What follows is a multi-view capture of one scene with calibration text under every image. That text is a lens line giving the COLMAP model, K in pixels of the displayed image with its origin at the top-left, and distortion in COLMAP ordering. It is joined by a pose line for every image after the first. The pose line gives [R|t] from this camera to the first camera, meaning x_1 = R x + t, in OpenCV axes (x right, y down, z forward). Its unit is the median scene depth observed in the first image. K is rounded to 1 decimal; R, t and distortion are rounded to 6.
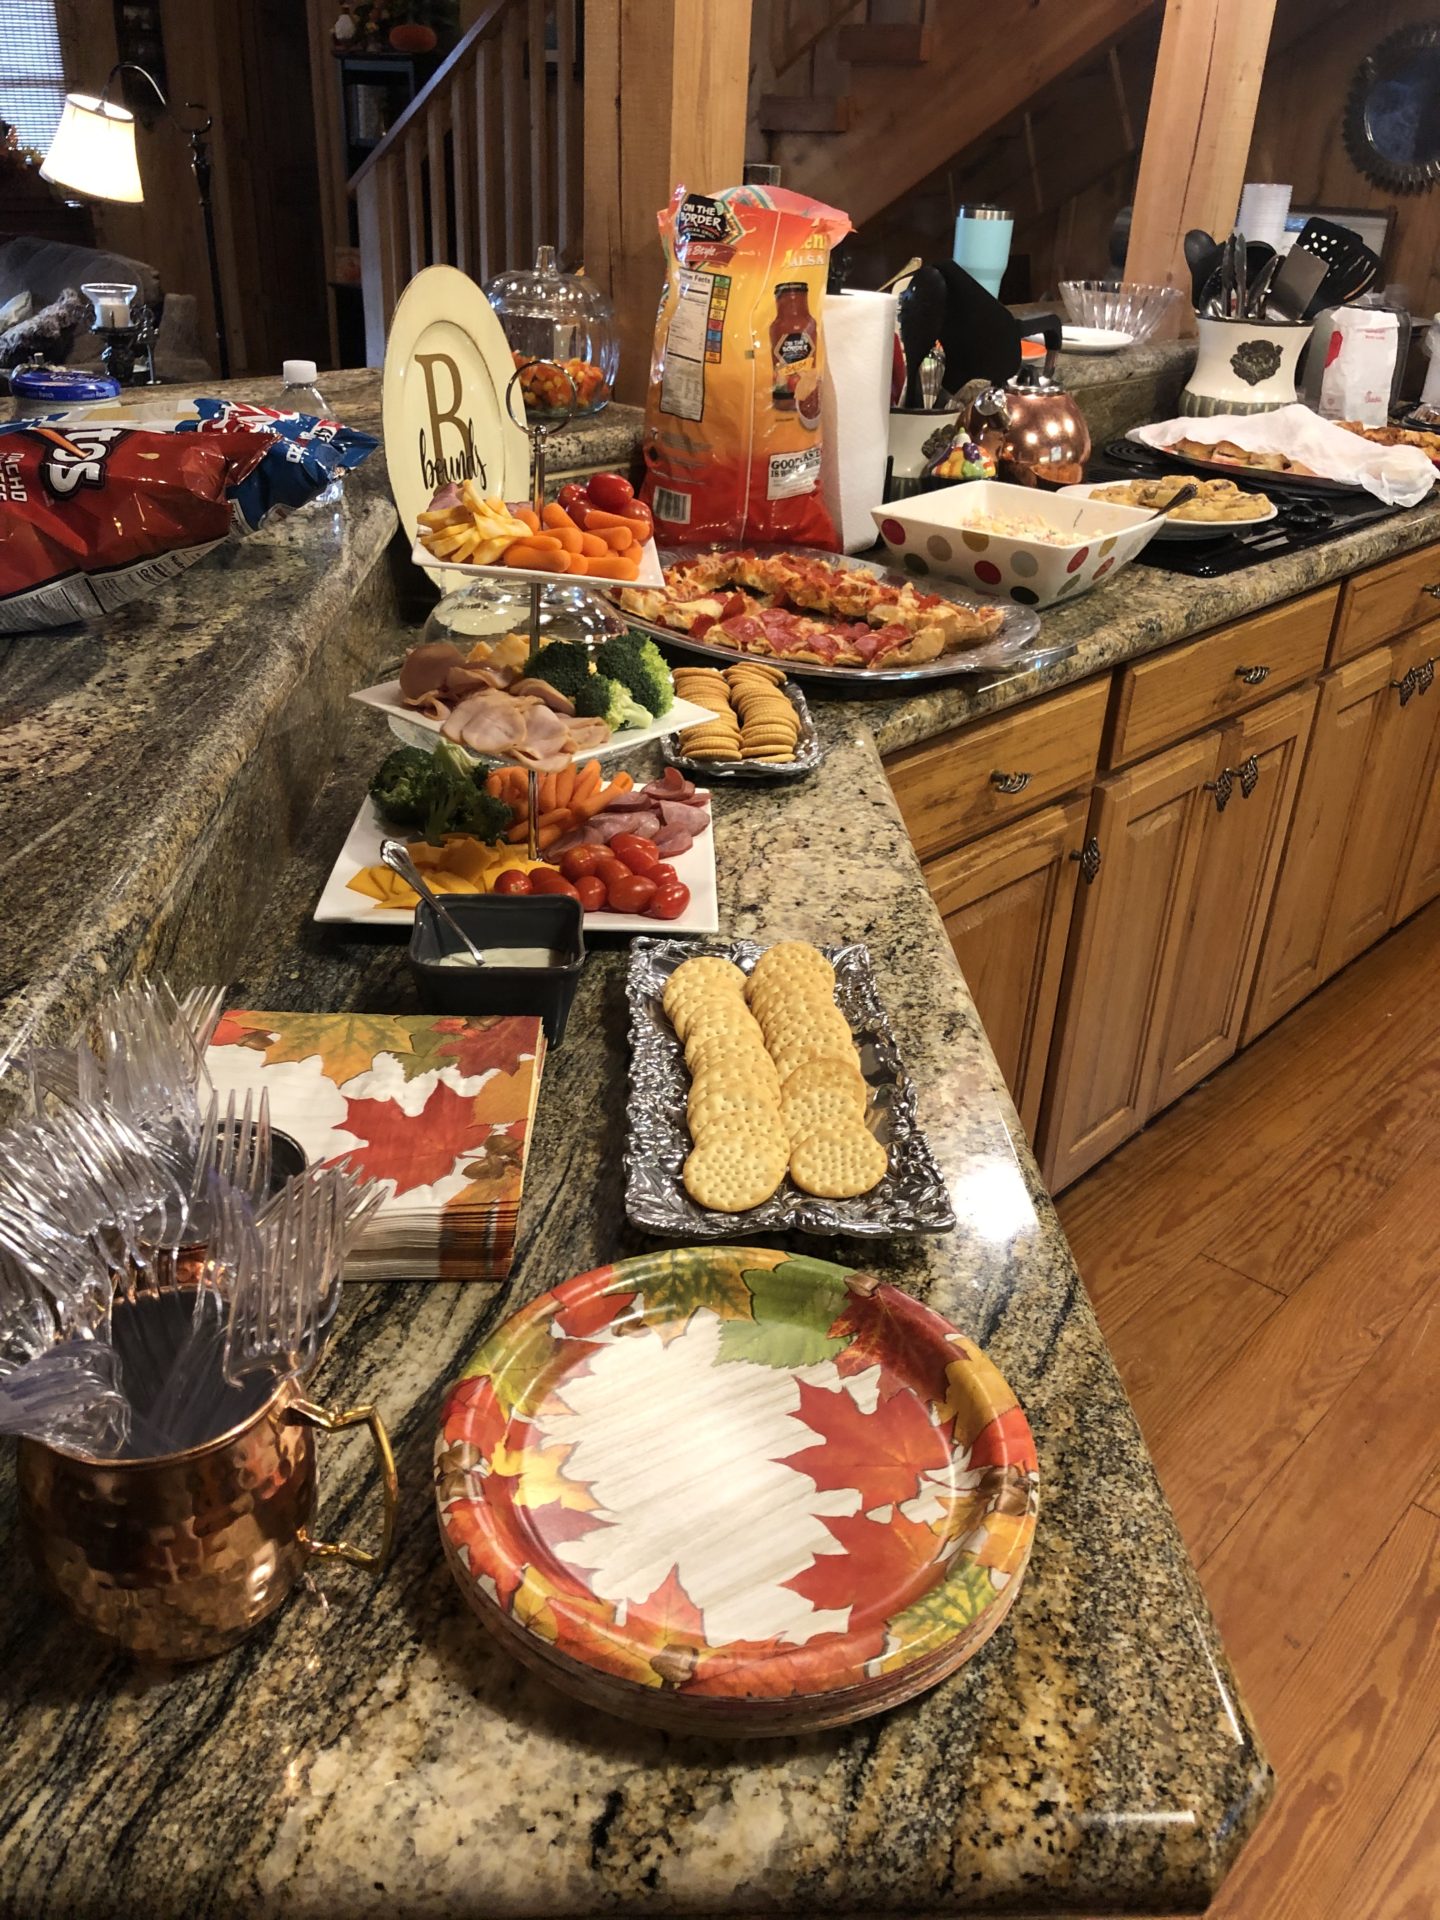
lens RADIAL K [[1573.0, 0, 716.3], [0, 1573.0, 963.2], [0, 0, 1]] dist [0.019201, -0.008791]
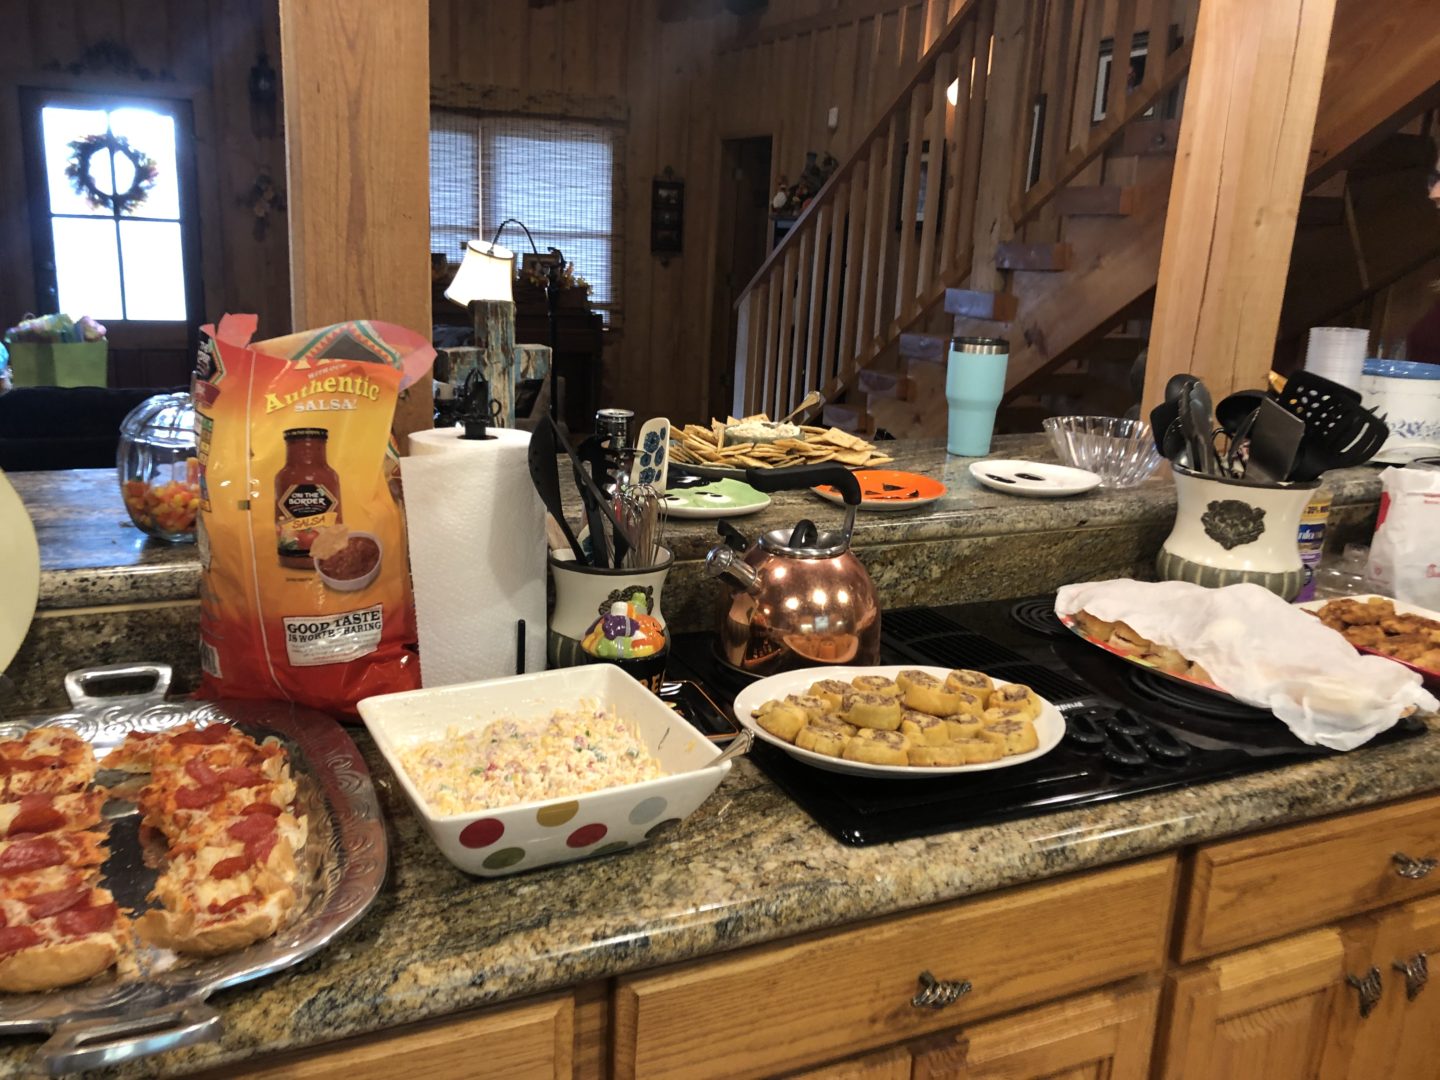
lens RADIAL K [[1179.7, 0, 711.7], [0, 1179.7, 530.8], [0, 0, 1]] dist [0.019201, -0.008791]
pose [[0.920993, 0.094079, -0.378050, 0.370060], [-0.189979, 0.955657, -0.225004, -0.208920], [0.340118, 0.279048, 0.898026, 0.391425]]
